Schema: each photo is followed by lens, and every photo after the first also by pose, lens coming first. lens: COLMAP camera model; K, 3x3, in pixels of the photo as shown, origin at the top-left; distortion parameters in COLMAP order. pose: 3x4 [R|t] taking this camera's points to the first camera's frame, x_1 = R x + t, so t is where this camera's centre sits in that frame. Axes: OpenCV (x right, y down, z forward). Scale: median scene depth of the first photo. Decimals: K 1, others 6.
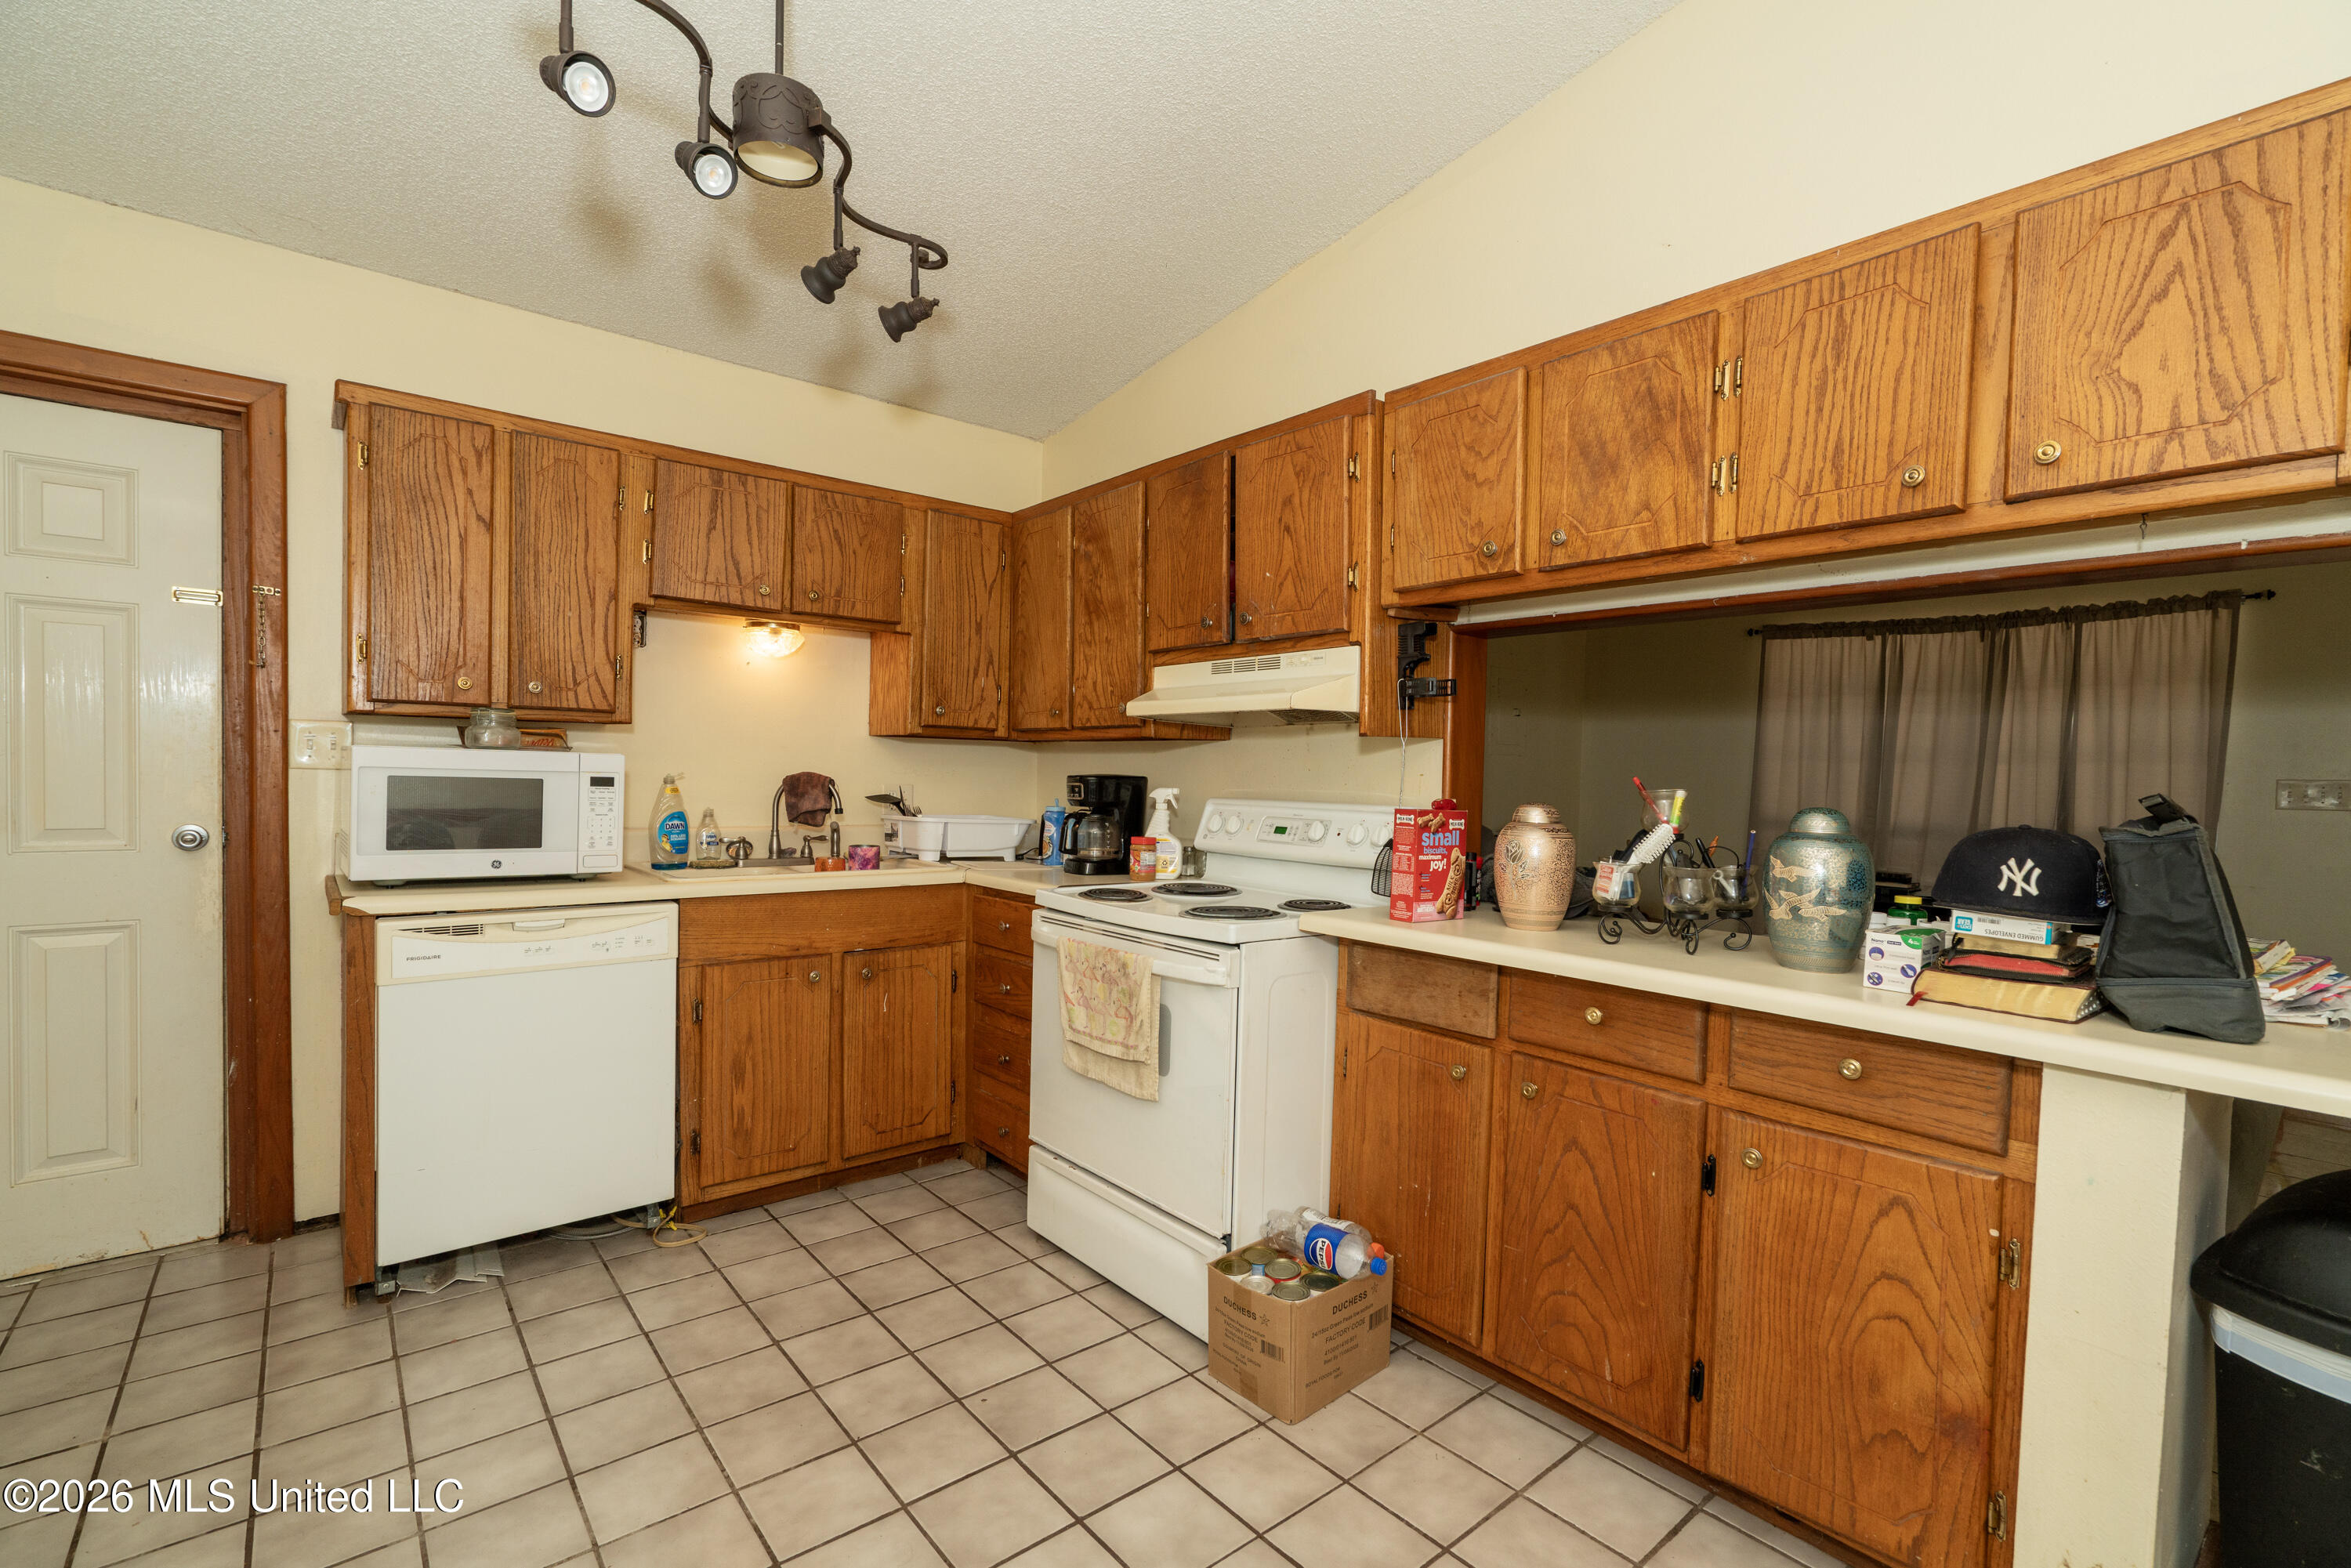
lens RADIAL K [[1050.2, 0, 1179.4], [0, 1050.2, 793.1], [0, 0, 1]] dist [-0.002483, 0.000323]
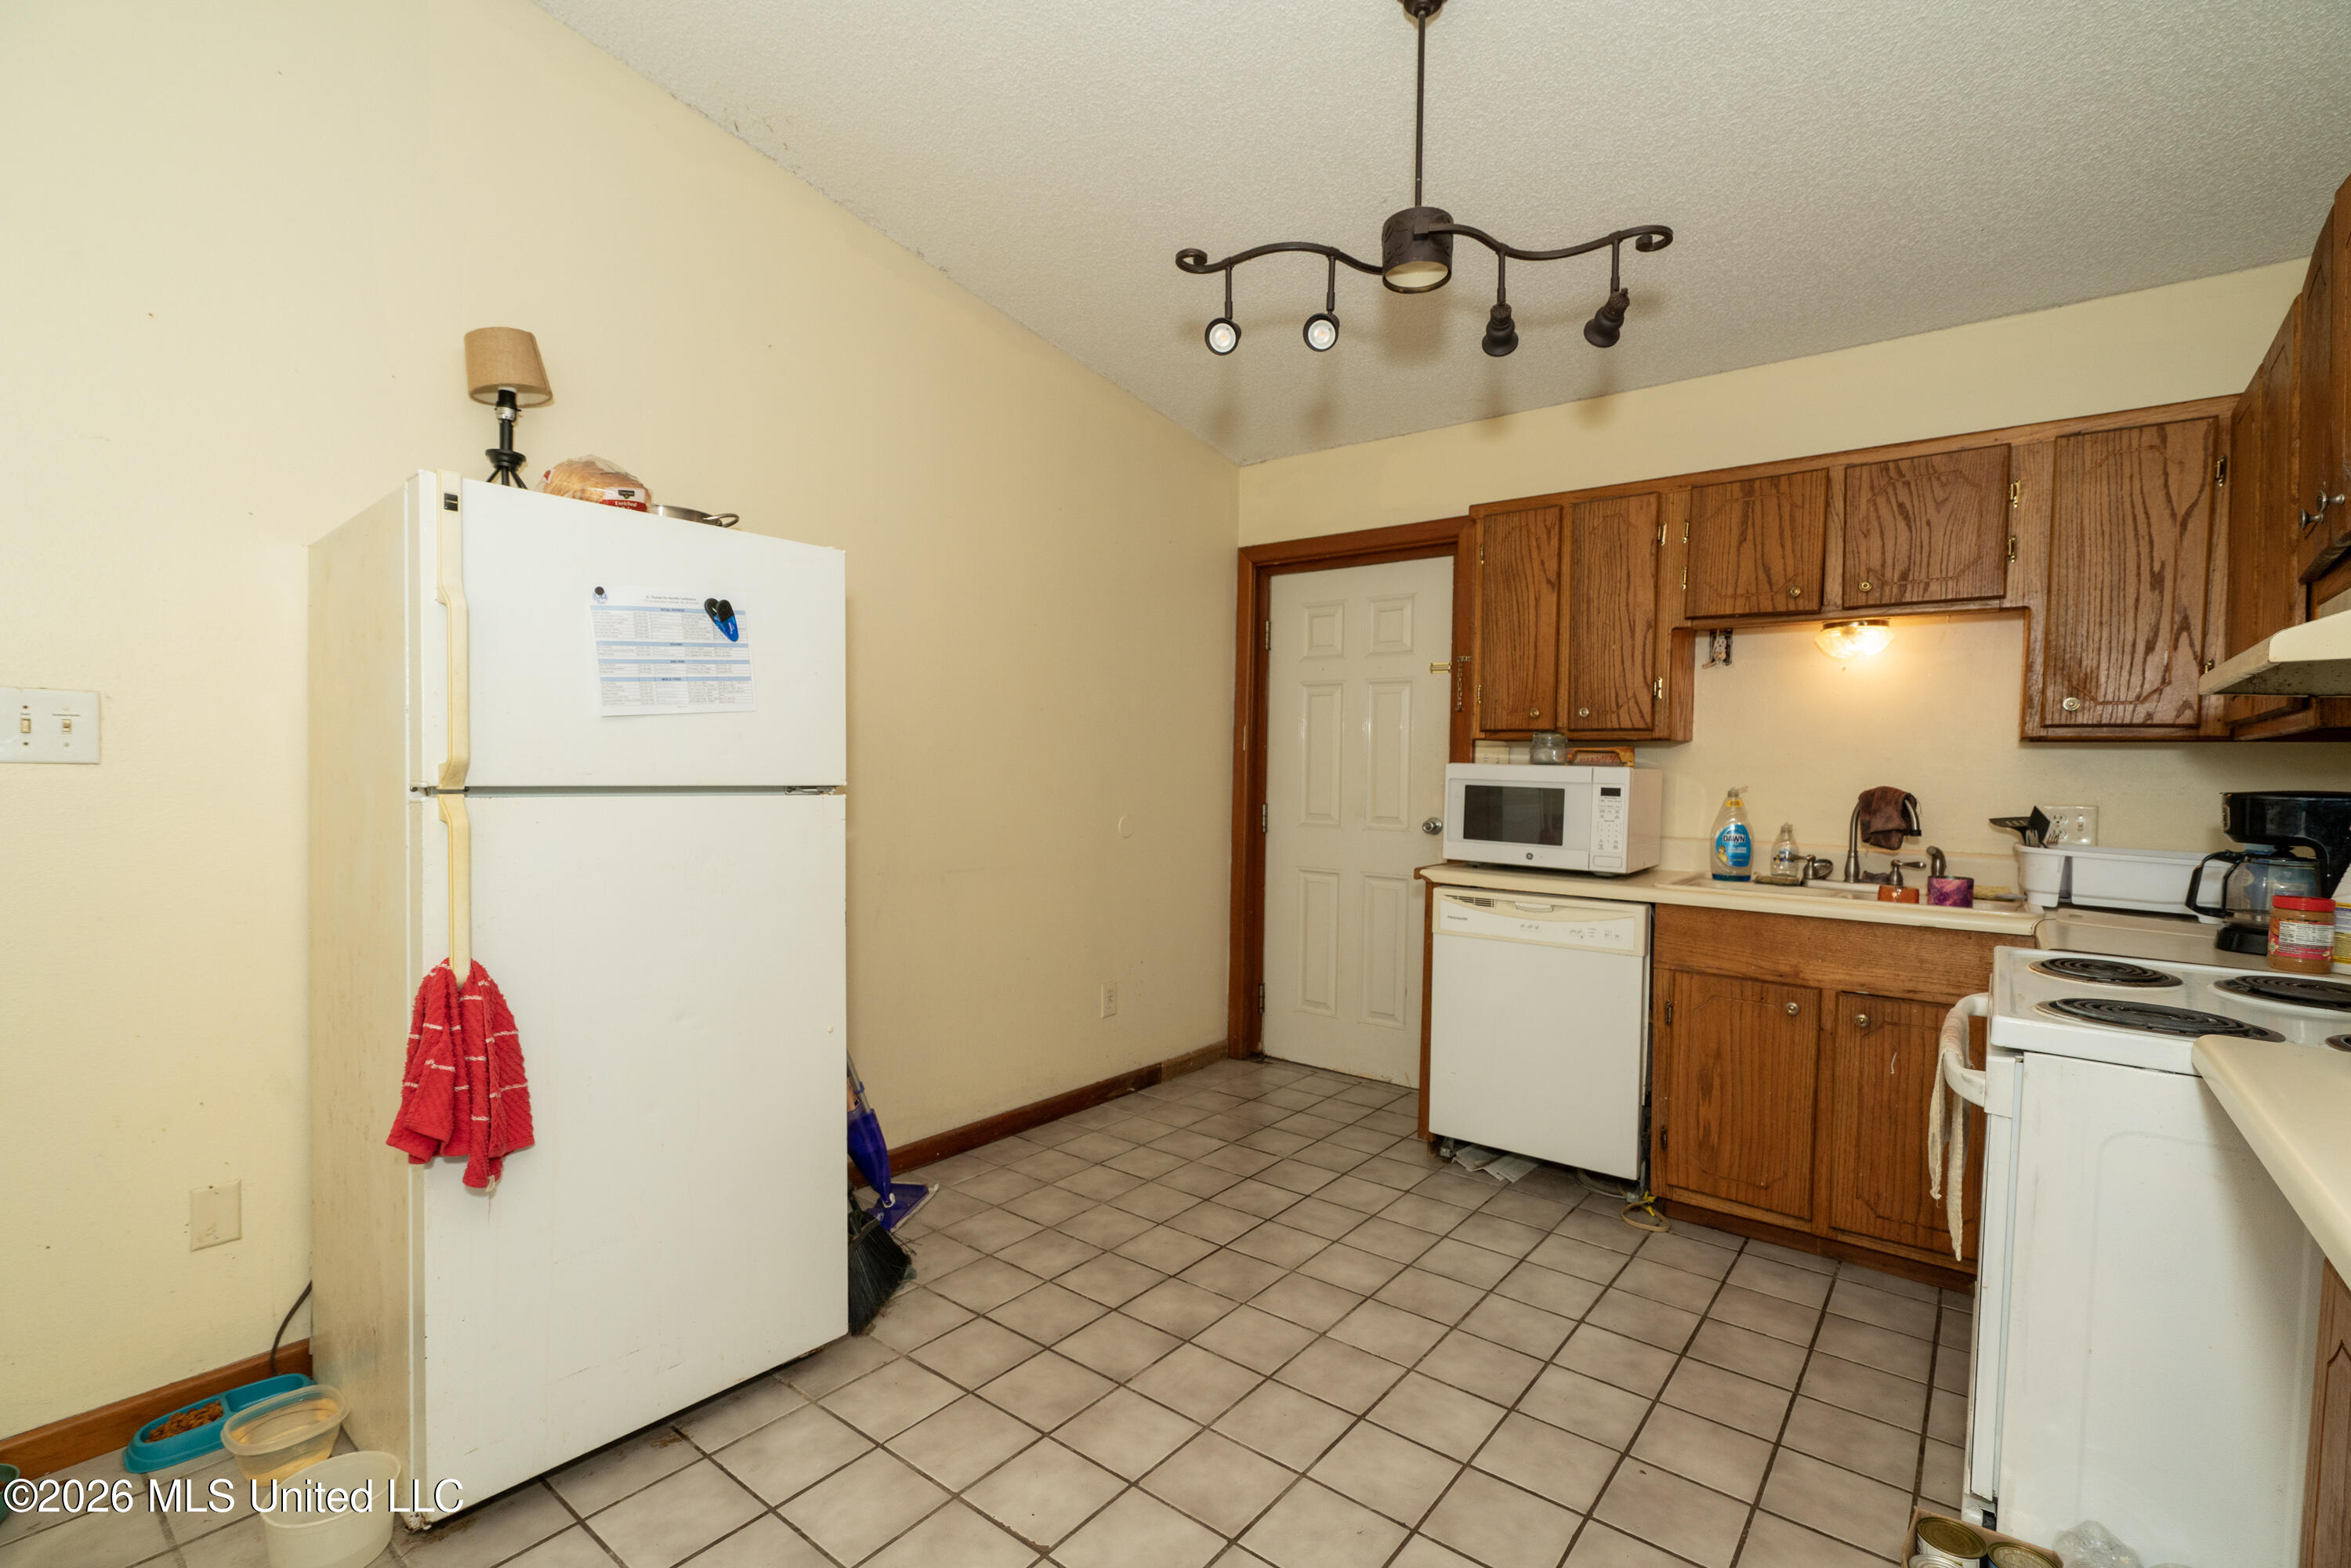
lens RADIAL K [[1050.2, 0, 1180.5], [0, 1050.2, 790.4], [0, 0, 1]] dist [-0.002483, 0.000323]
pose [[0.212517, 0.005349, -0.977143, 0.445845], [-0.033268, 0.999445, -0.001765, 0.004956], [0.976591, 0.032883, 0.212577, 0.292917]]
